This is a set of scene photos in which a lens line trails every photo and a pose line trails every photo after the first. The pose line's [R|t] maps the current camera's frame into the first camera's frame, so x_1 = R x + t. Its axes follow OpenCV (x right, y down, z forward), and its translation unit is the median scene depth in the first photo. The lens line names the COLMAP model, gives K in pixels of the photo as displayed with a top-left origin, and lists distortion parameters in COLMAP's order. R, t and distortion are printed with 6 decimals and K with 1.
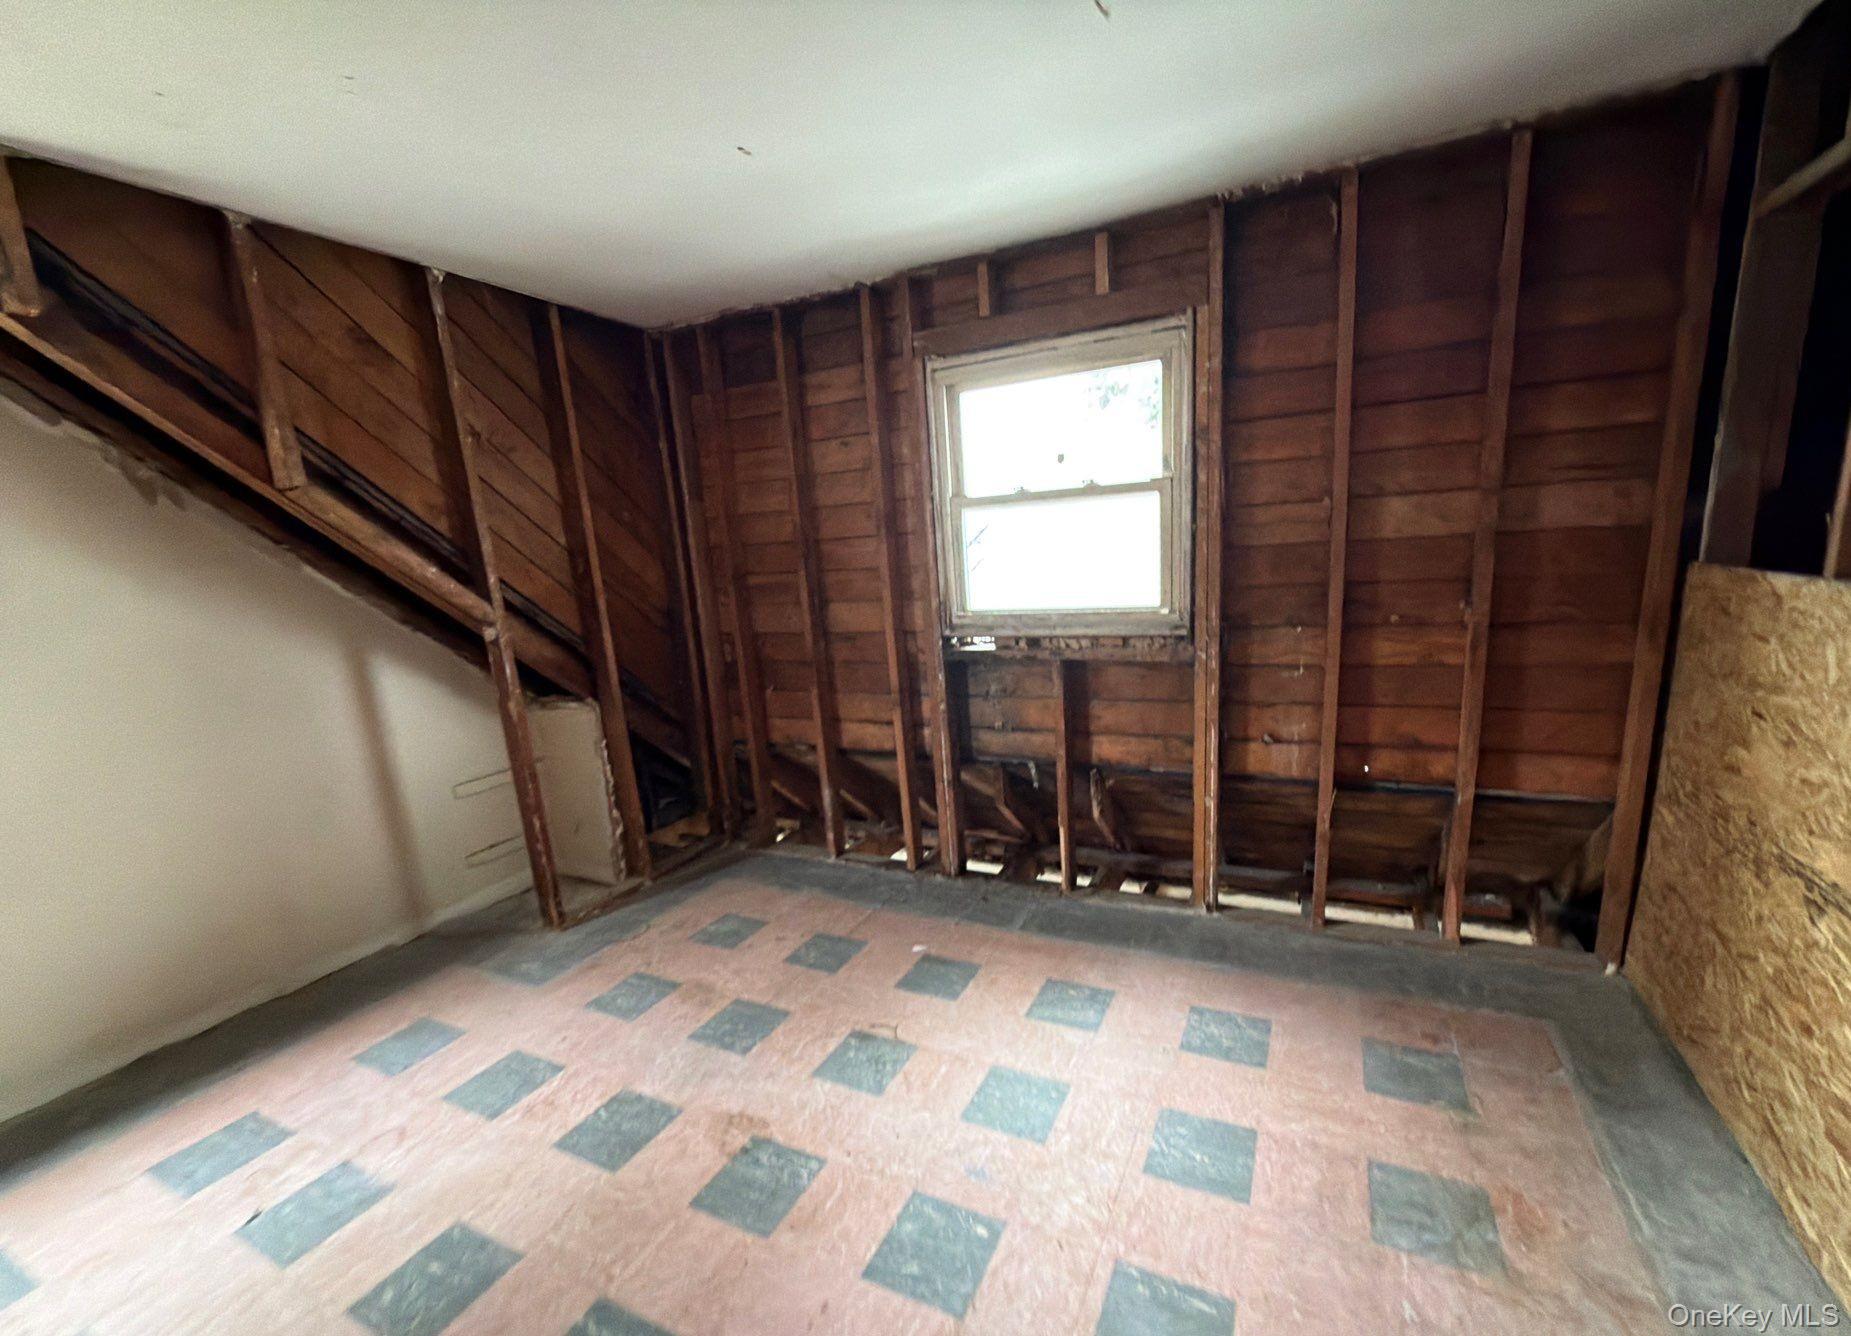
lens RADIAL K [[760.2, 0, 948.2], [0, 760.2, 711.4], [0, 0, 1]] dist [0.008047, -0.000775]
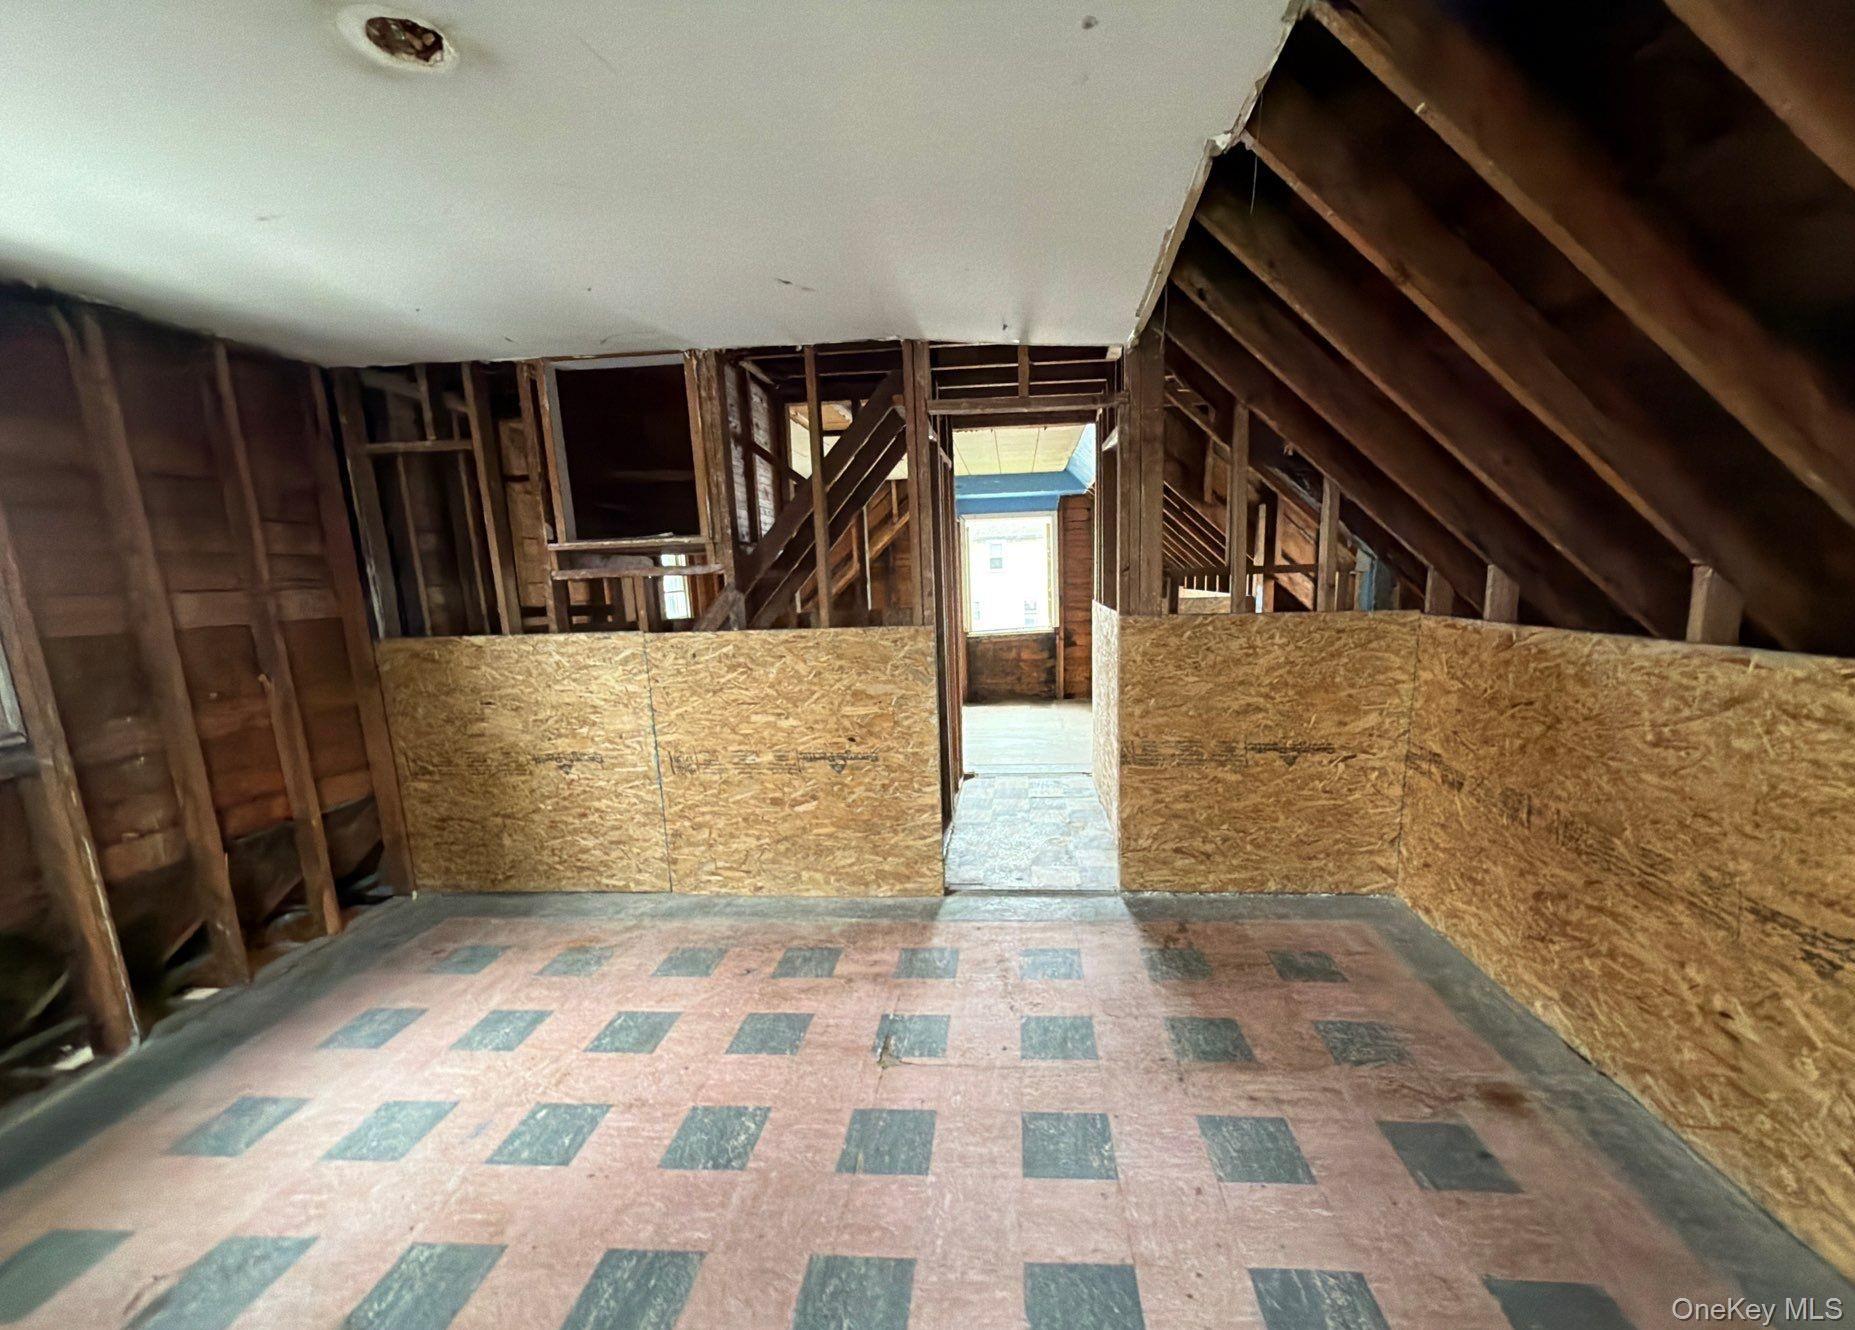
lens RADIAL K [[764.1, 0, 969.2], [0, 764.1, 720.6], [0, 0, 1]] dist [0.002612, -0.000184]
pose [[-0.375731, -0.099654, 0.921355, -0.879183], [0.257354, 0.943877, 0.207039, -0.029942], [-0.890278, 0.314905, -0.328998, 0.354359]]
